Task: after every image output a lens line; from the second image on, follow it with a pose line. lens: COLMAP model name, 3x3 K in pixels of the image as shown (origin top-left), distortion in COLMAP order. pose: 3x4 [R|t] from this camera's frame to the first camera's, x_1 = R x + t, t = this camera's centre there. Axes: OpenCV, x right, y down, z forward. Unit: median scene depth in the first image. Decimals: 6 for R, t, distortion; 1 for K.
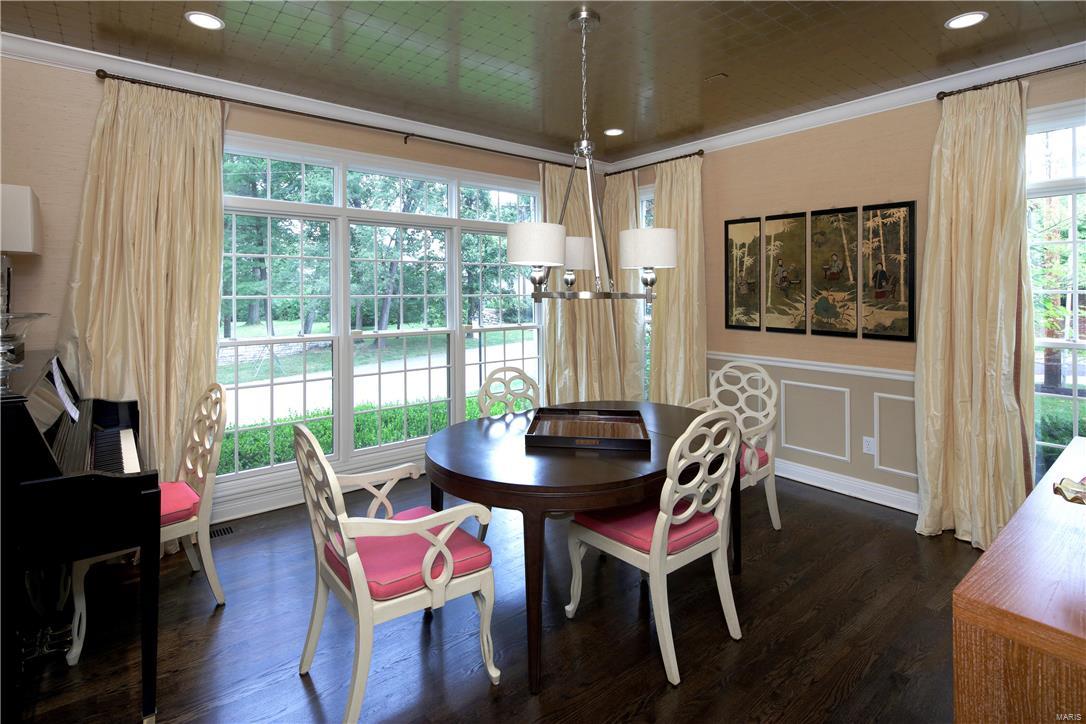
lens RADIAL K [[521.9, 0, 539.9], [0, 521.9, 360.9], [0, 0, 1]] dist [0.000061, -0.000175]
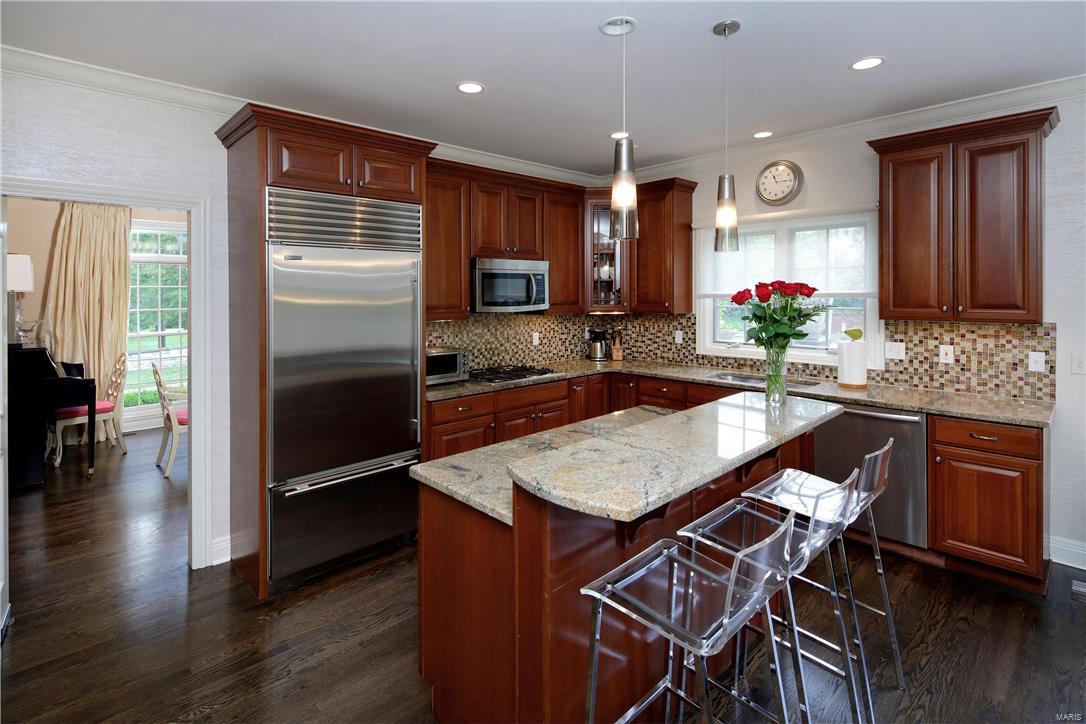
lens RADIAL K [[521.9, 0, 539.9], [0, 521.9, 360.9], [0, 0, 1]] dist [0.000061, -0.000175]
pose [[0.996545, -0.006321, 0.082818, 0.868536], [0.007022, 0.999942, -0.008173, 0.104245], [-0.082761, 0.008726, 0.996531, -1.222184]]
